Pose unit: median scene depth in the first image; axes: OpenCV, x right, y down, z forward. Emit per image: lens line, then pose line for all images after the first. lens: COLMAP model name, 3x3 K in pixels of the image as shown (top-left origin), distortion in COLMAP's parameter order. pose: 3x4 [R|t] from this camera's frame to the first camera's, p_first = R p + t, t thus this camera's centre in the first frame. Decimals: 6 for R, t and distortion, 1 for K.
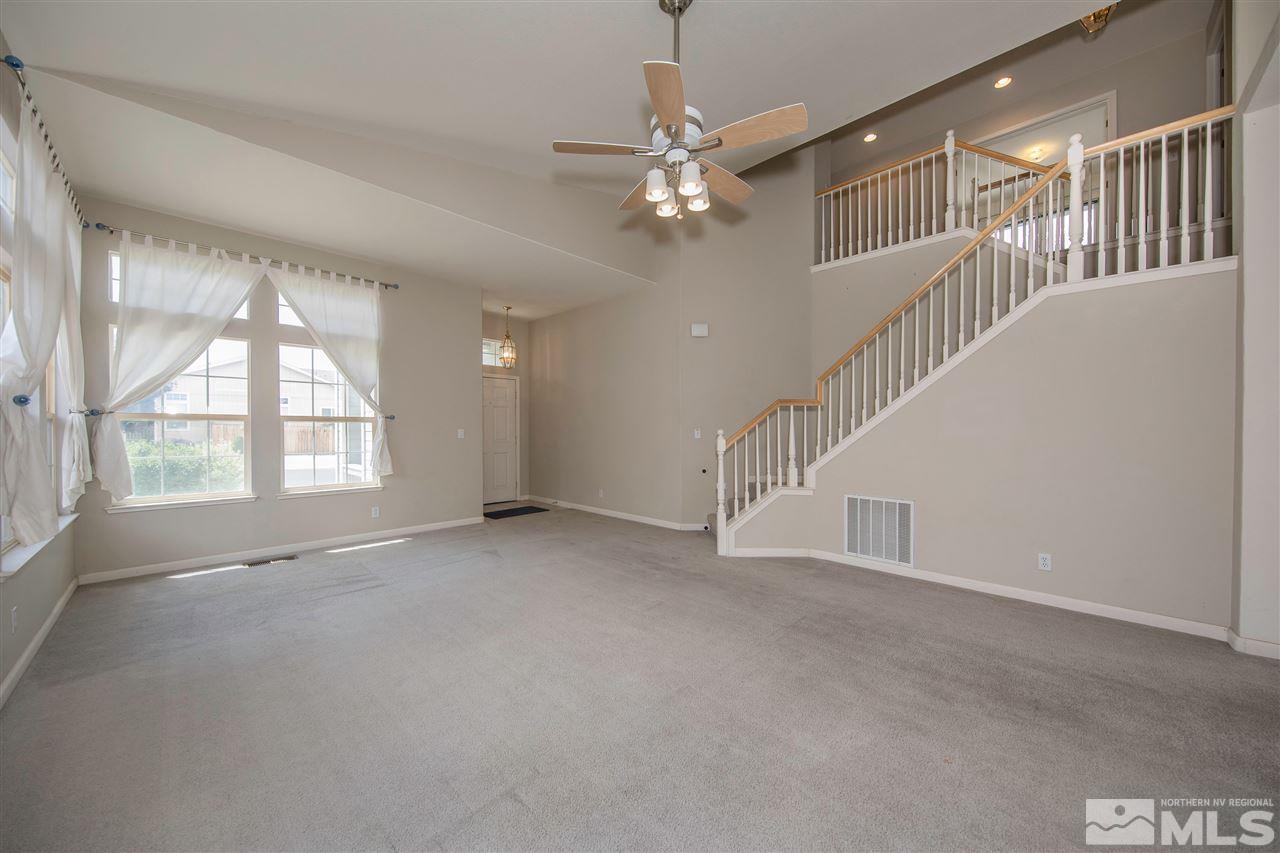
lens RADIAL K [[447.0, 0, 679.8], [0, 447.0, 429.3], [0, 0, 1]] dist [-0.000321, -0.000300]
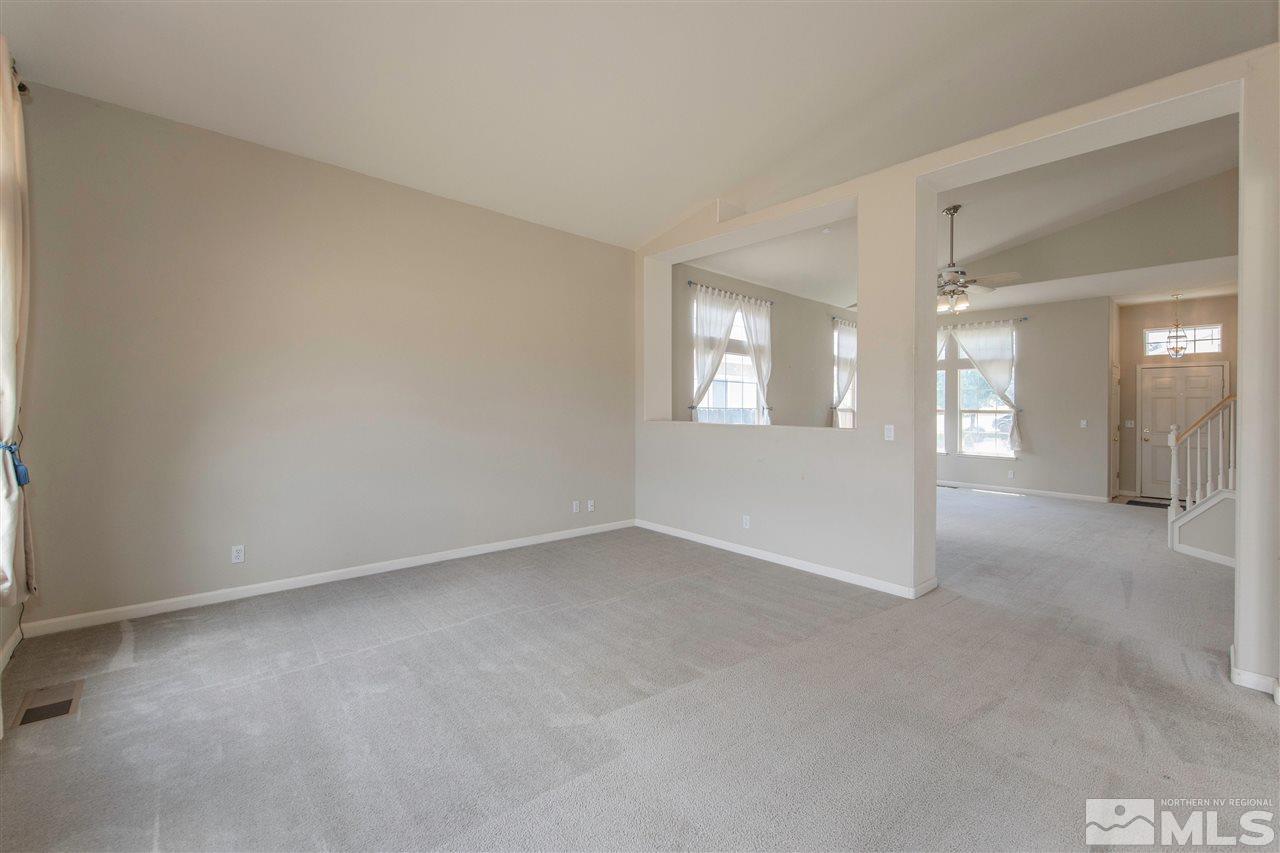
lens RADIAL K [[514.4, 0, 644.3], [0, 514.4, 402.0], [0, 0, 1]] dist [-0.005862, 0.000311]
pose [[-0.103460, -0.016298, -0.994500, 1.315416], [-0.018672, 0.999721, -0.014441, -0.008466], [0.994458, 0.017075, -0.103735, -0.043035]]
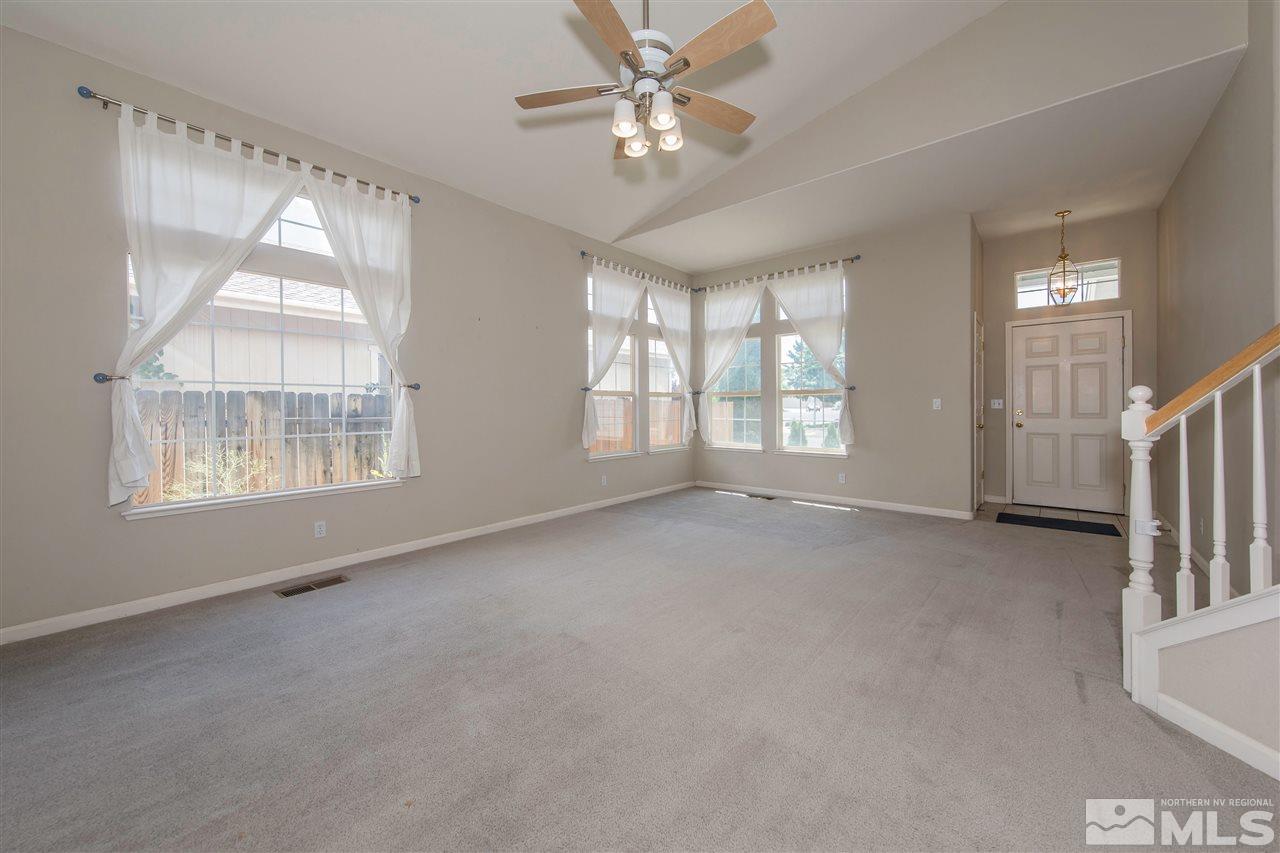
lens RADIAL K [[475.8, 0, 606.3], [0, 475.8, 411.8], [0, 0, 1]] dist [-0.000656, -0.000133]
pose [[-0.015611, 0.004666, -0.999867, 0.522094], [0.002872, 0.999985, 0.004622, 0.024471], [0.999874, -0.002799, -0.015624, 0.531367]]
